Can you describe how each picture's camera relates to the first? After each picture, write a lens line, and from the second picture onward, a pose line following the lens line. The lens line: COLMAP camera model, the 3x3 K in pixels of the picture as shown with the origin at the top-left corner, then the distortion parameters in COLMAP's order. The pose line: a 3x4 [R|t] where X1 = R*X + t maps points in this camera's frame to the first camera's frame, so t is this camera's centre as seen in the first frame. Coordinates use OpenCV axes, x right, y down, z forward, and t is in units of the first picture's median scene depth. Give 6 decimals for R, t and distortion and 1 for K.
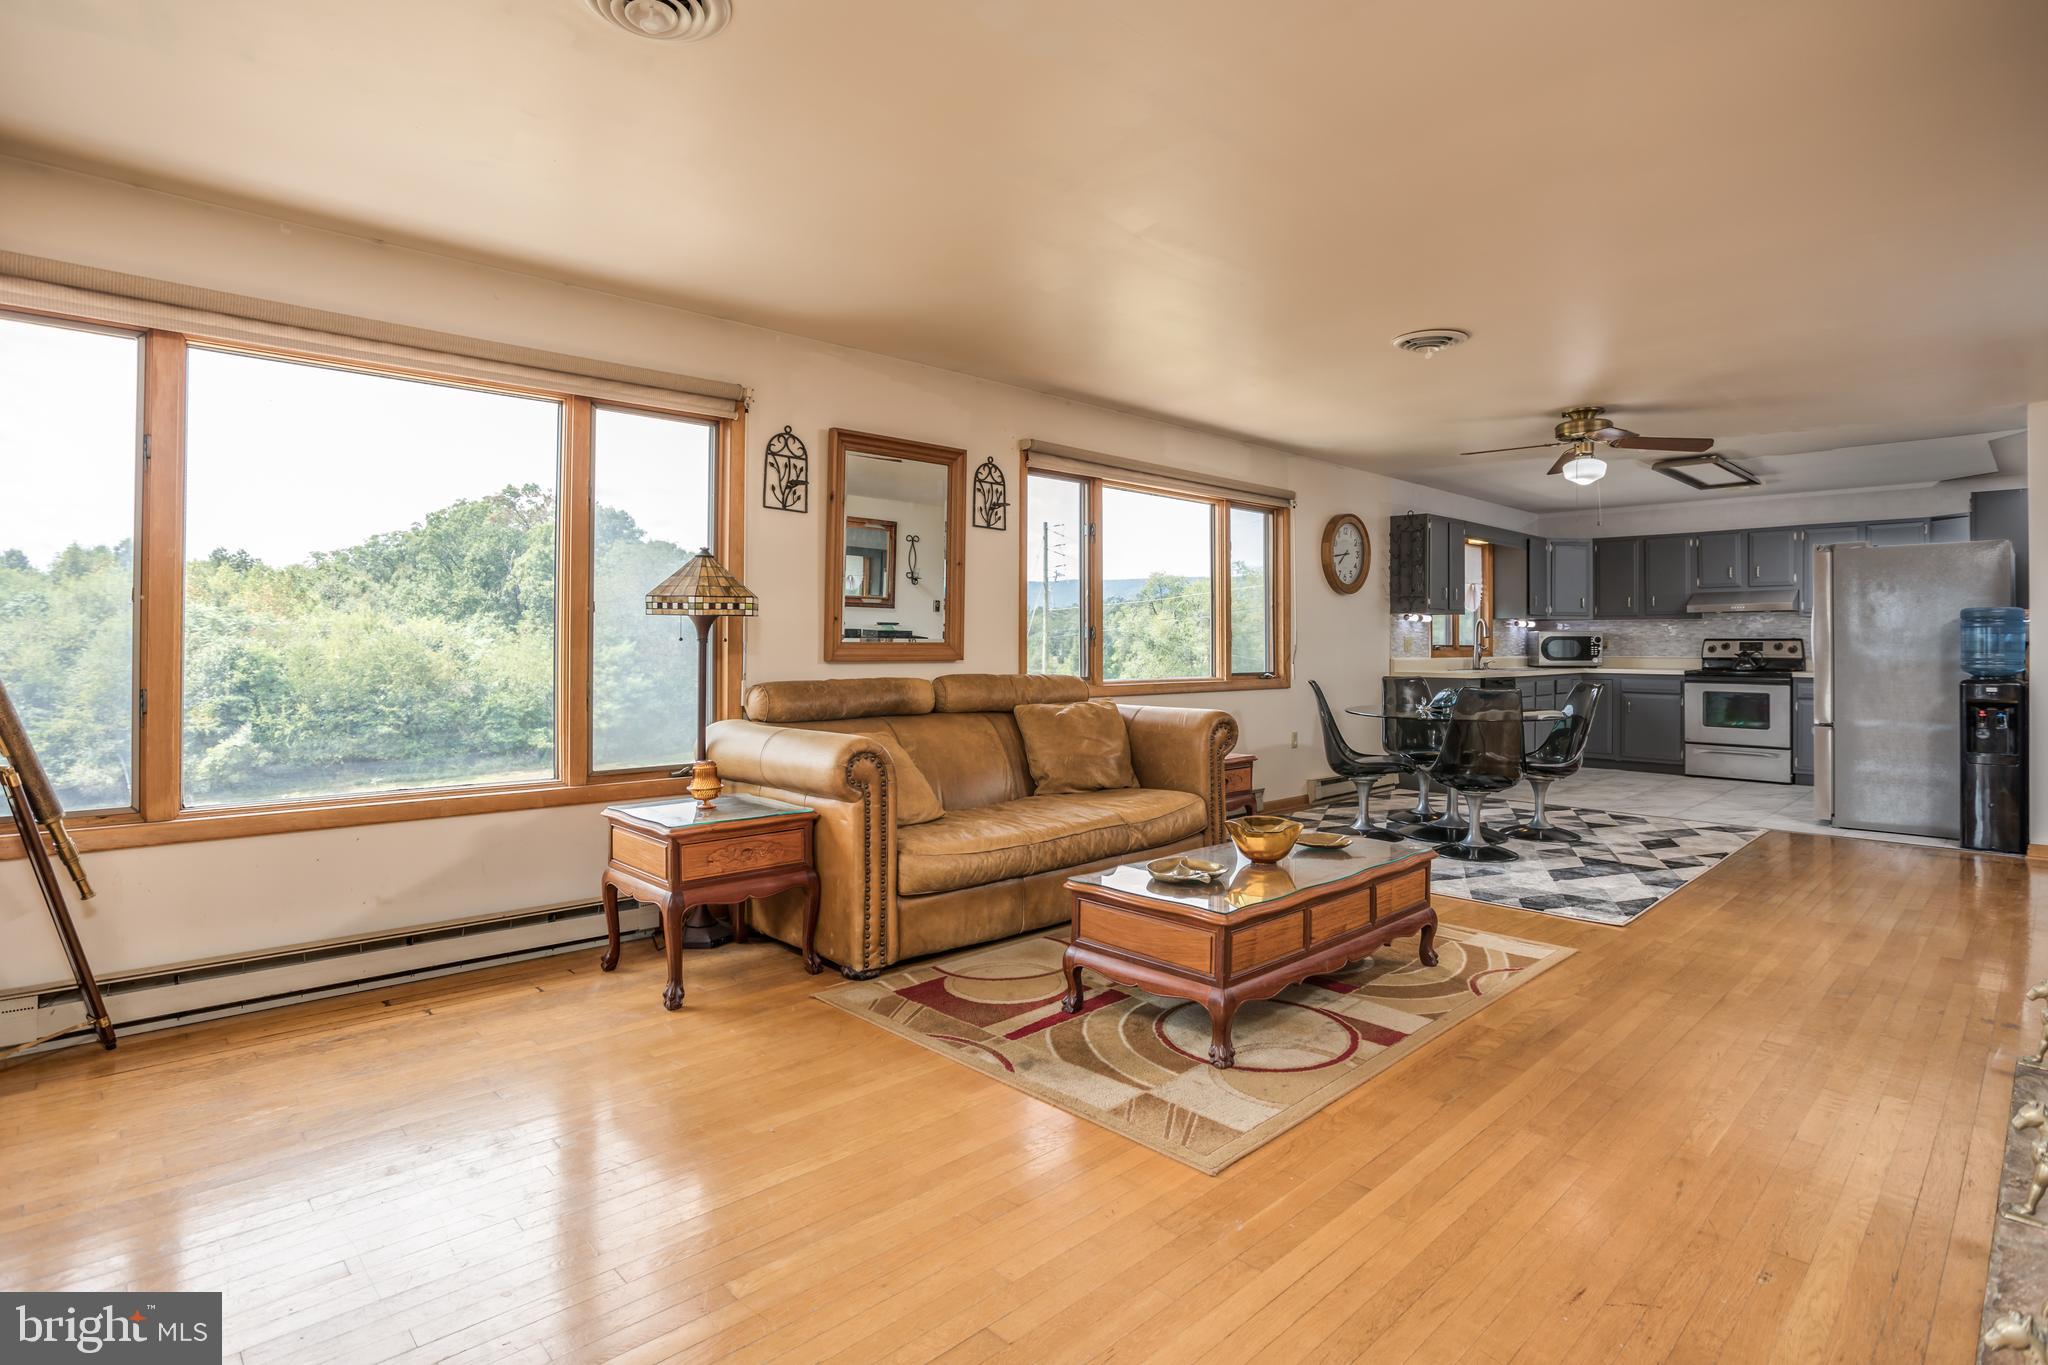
lens RADIAL K [[1025.3, 0, 1017.2], [0, 1025.3, 635.2], [0, 0, 1]] dist [-0.070001, 0.029073]
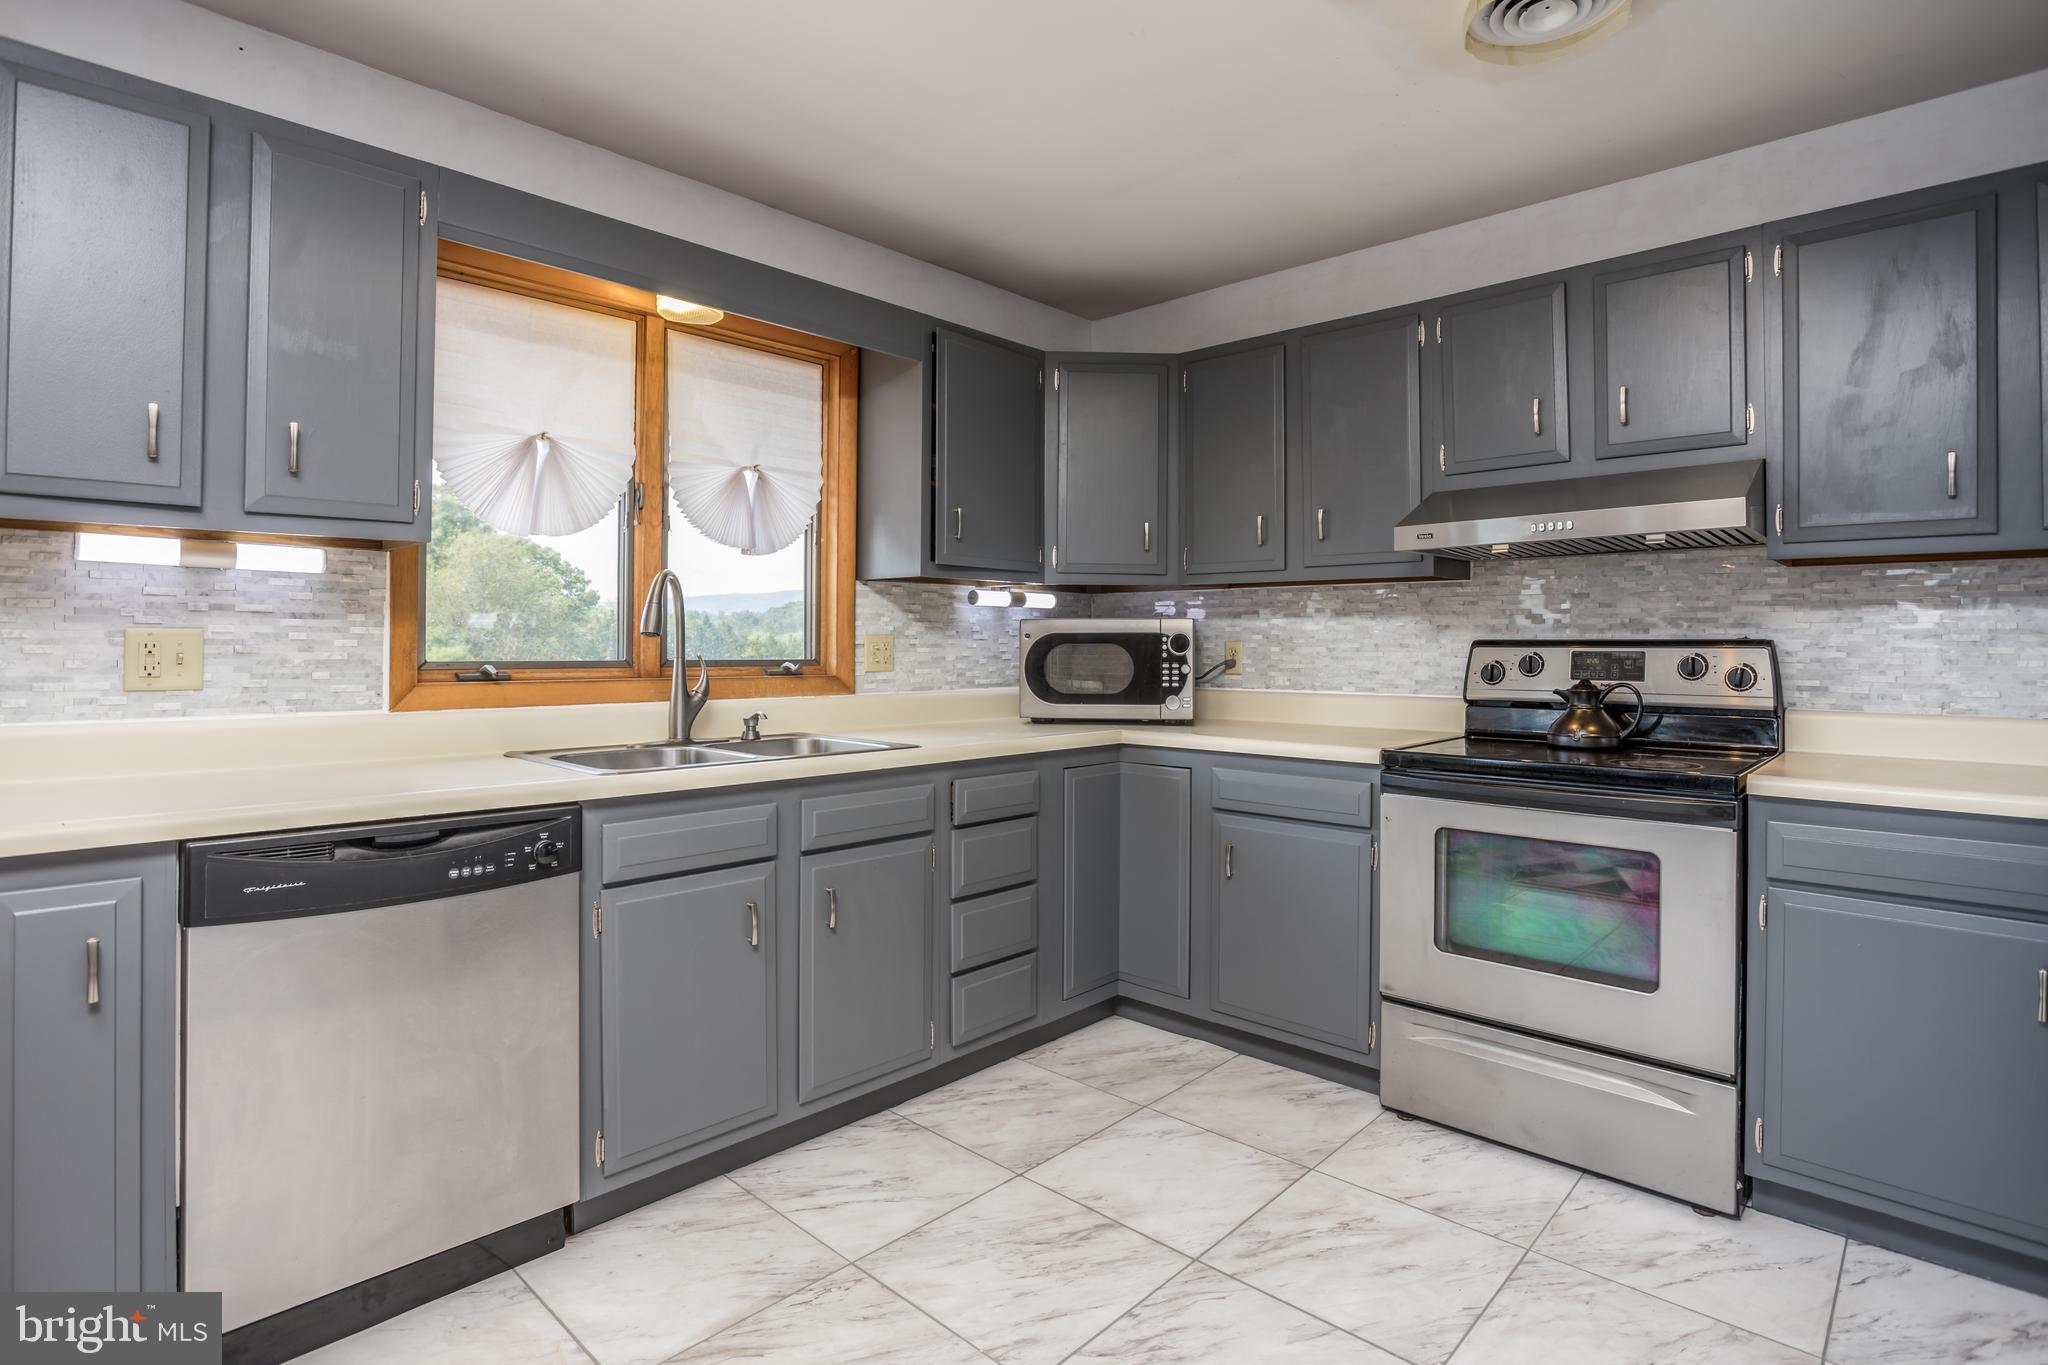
lens RADIAL K [[1025.3, 0, 1017.2], [0, 1025.3, 635.2], [0, 0, 1]] dist [-0.070001, 0.029073]
pose [[0.998159, 0.001350, 0.060642, 0.527163], [-0.001235, 0.999997, -0.001947, 0.002668], [-0.060645, 0.001868, 0.998158, 0.689074]]
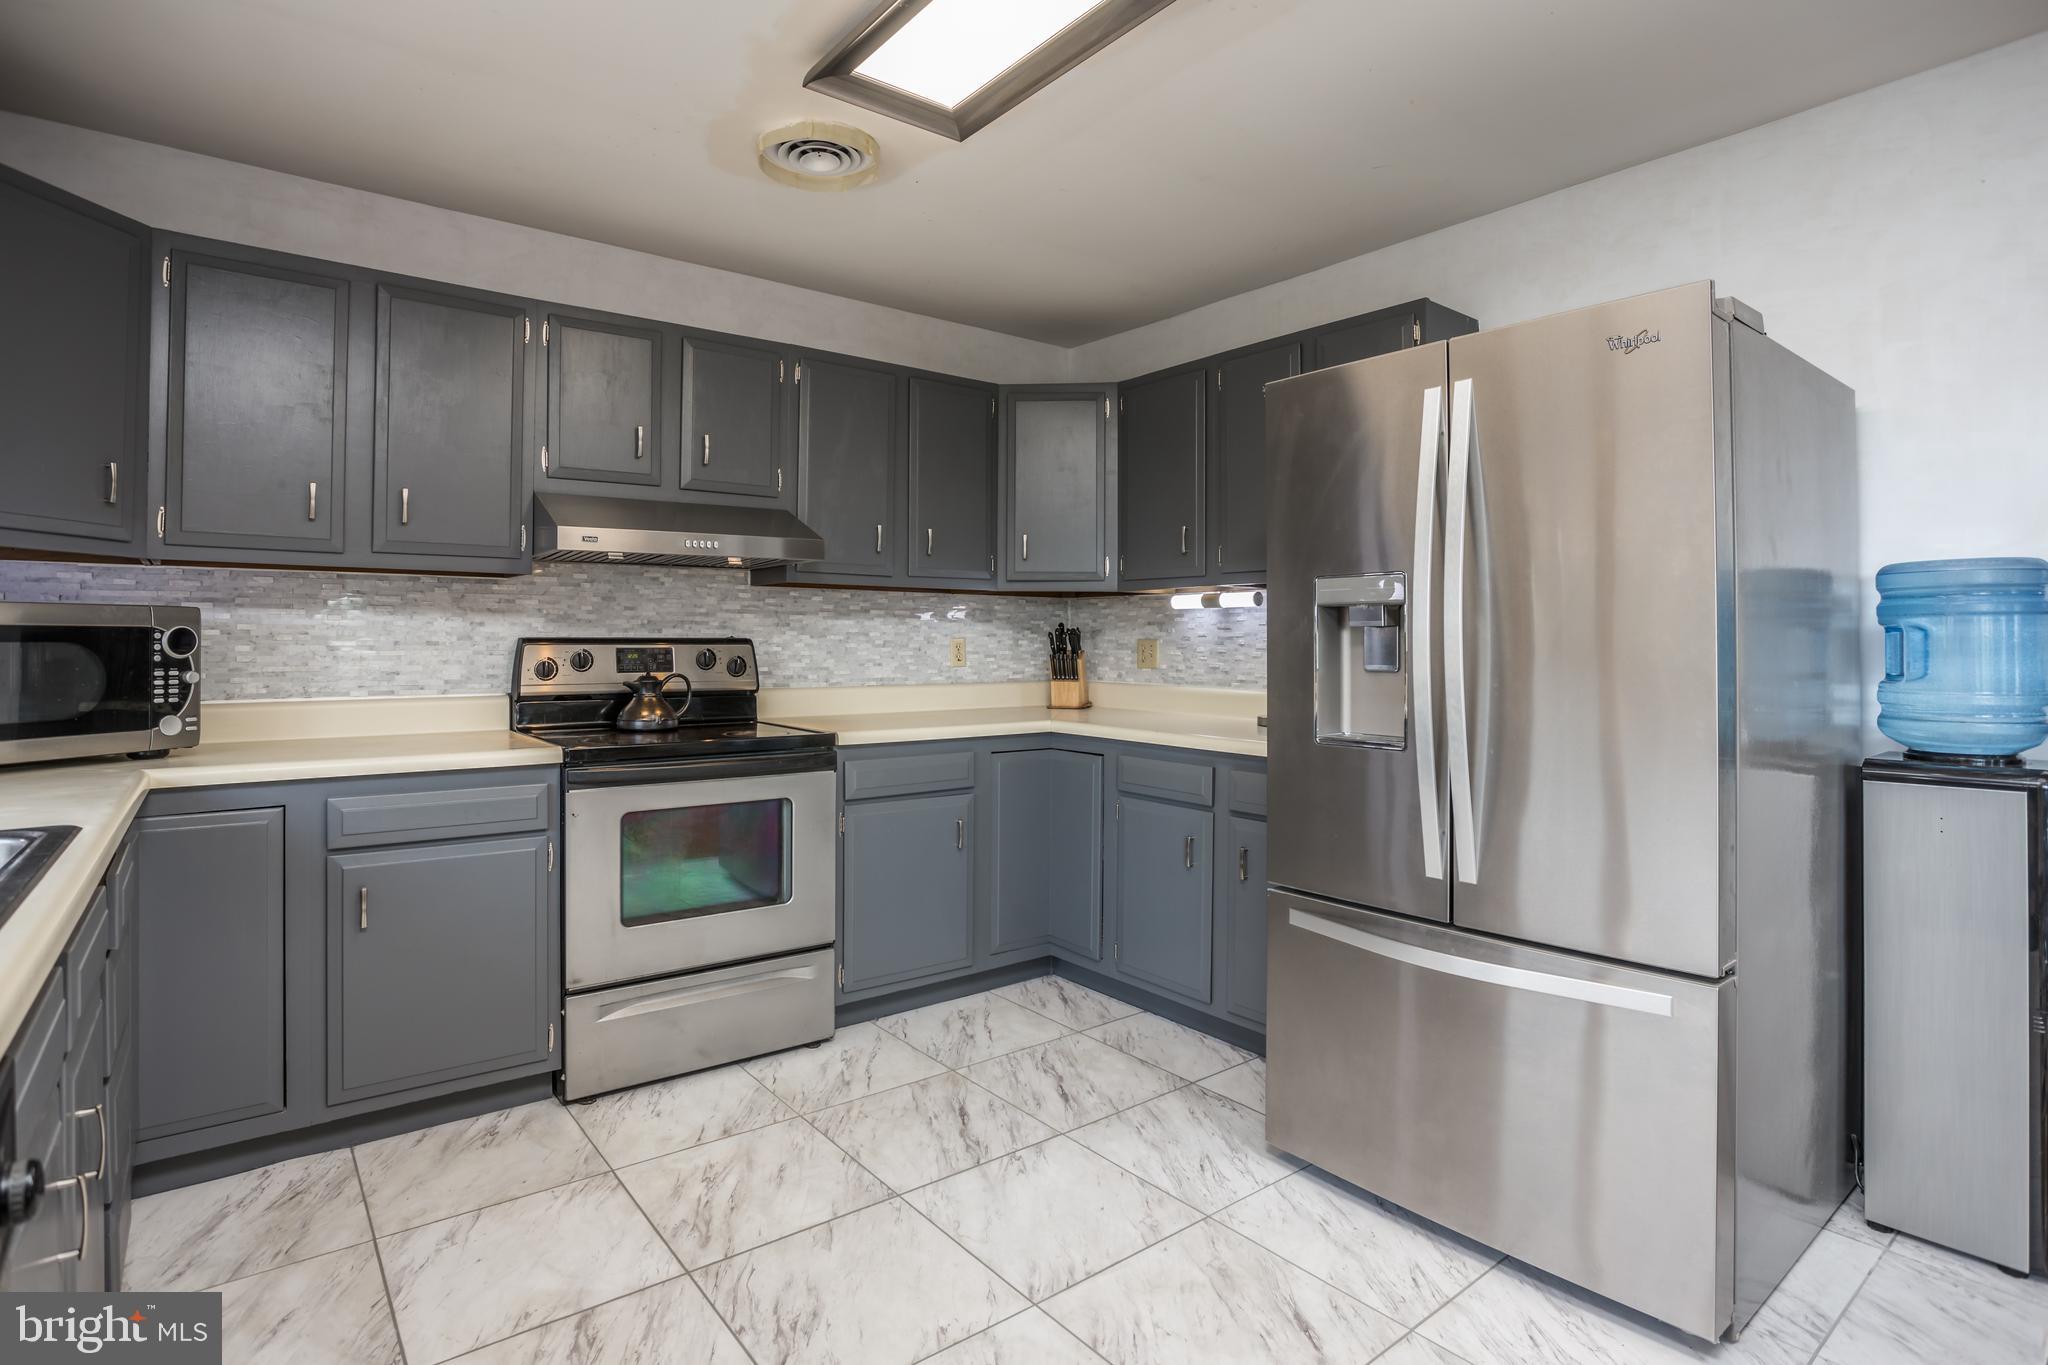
lens RADIAL K [[1025.3, 0, 1017.2], [0, 1025.3, 635.2], [0, 0, 1]] dist [-0.070001, 0.029073]
pose [[0.089734, 0.003437, 0.995960, 0.374407], [-0.008401, 0.999961, -0.002694, 0.002082], [-0.995930, -0.008125, 0.089759, 0.815527]]
